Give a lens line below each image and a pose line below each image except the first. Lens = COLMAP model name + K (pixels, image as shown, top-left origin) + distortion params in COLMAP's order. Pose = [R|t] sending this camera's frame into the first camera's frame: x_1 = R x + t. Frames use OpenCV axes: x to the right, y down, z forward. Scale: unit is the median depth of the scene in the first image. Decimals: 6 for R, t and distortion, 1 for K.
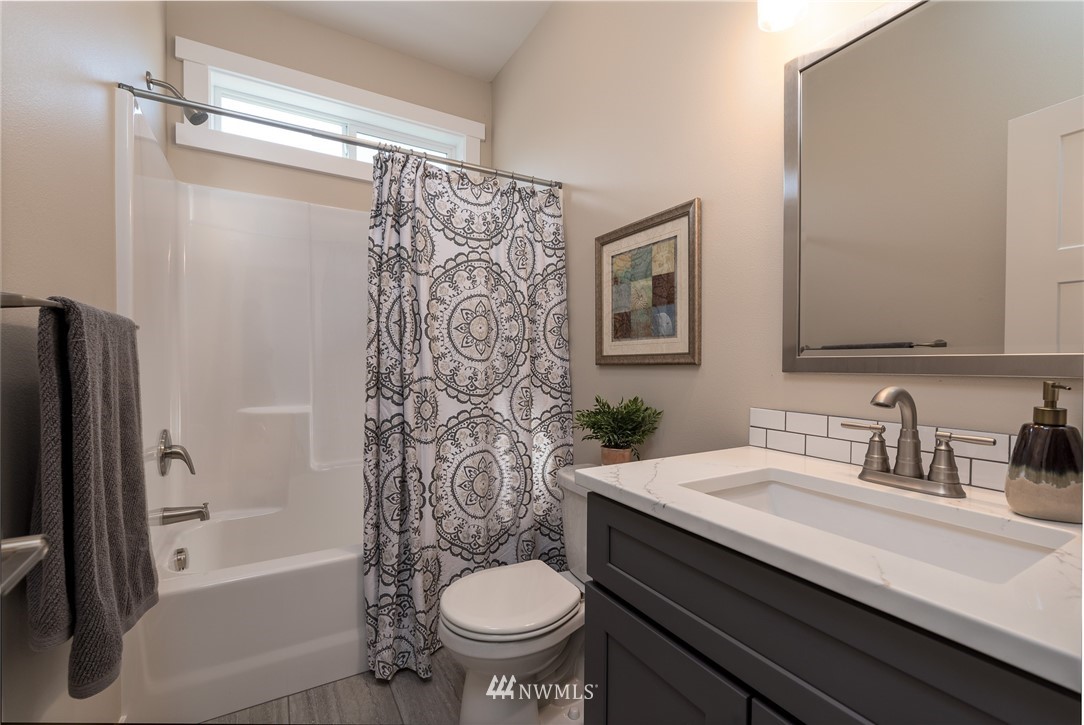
lens RADIAL K [[463.1, 0, 541.2], [0, 463.1, 366.2], [0, 0, 1]] dist [0.010251, 0.000175]
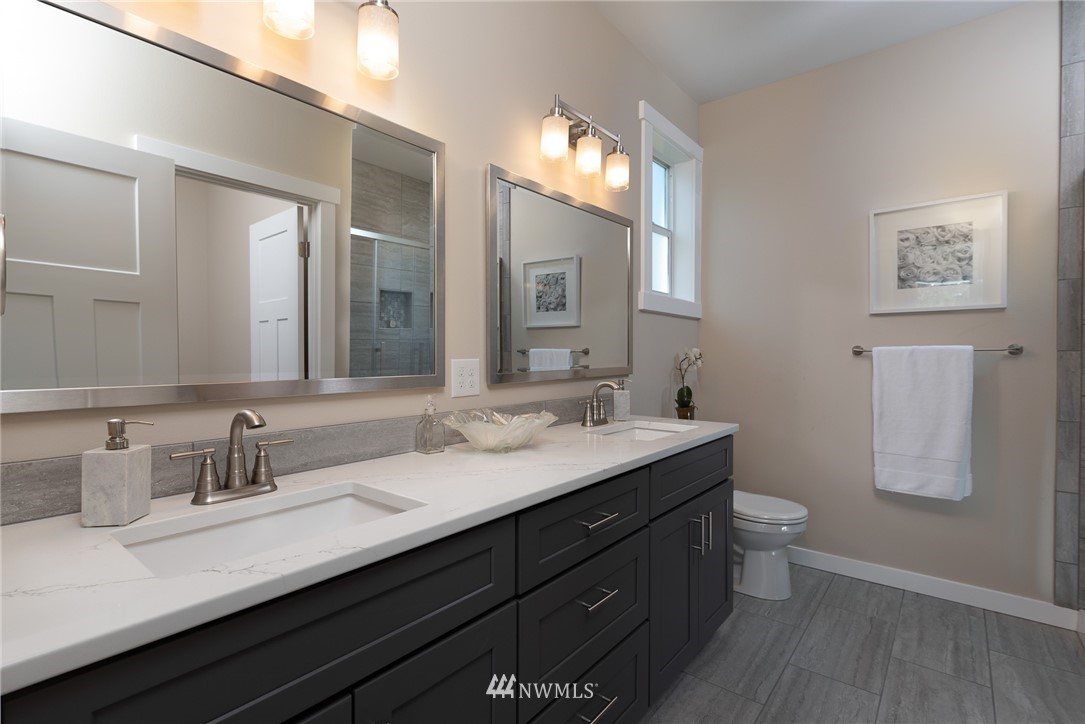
lens RADIAL K [[514.4, 0, 541.9], [0, 514.4, 363.3], [0, 0, 1]] dist [-0.001066, -0.000037]
pose [[-0.352750, -0.004459, 0.935707, -0.690141], [-0.000030, 0.999989, 0.004754, -0.075660], [-0.935718, 0.001649, -0.352746, 0.793374]]
